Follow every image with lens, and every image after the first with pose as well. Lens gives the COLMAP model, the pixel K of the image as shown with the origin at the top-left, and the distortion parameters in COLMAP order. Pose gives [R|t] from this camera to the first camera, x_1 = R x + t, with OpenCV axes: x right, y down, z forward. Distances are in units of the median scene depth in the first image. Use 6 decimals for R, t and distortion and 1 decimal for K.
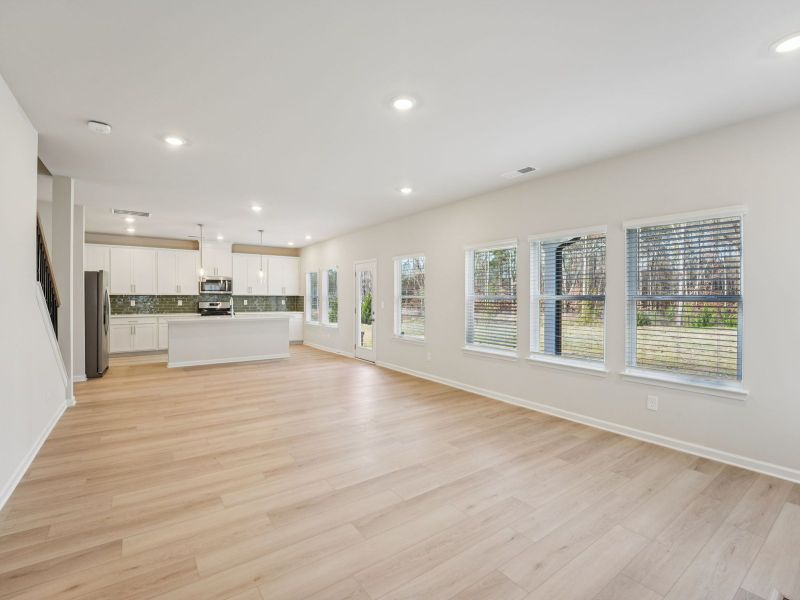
lens RADIAL K [[365.6, 0, 400.8], [0, 365.6, 298.9], [0, 0, 1]] dist [-0.001052, -0.000674]
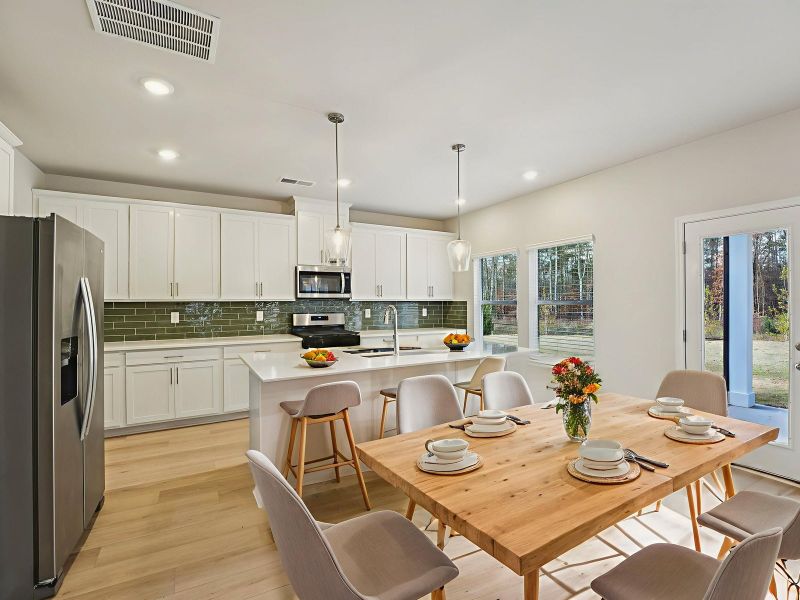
lens RADIAL K [[365.6, 0, 399.6], [0, 365.6, 299.8], [0, 0, 1]] dist [-0.001052, -0.000674]
pose [[0.994815, -0.004901, -0.101583, -0.346332], [0.004068, 0.999956, -0.008404, -0.006835], [0.101620, 0.007947, 0.994792, 0.491360]]
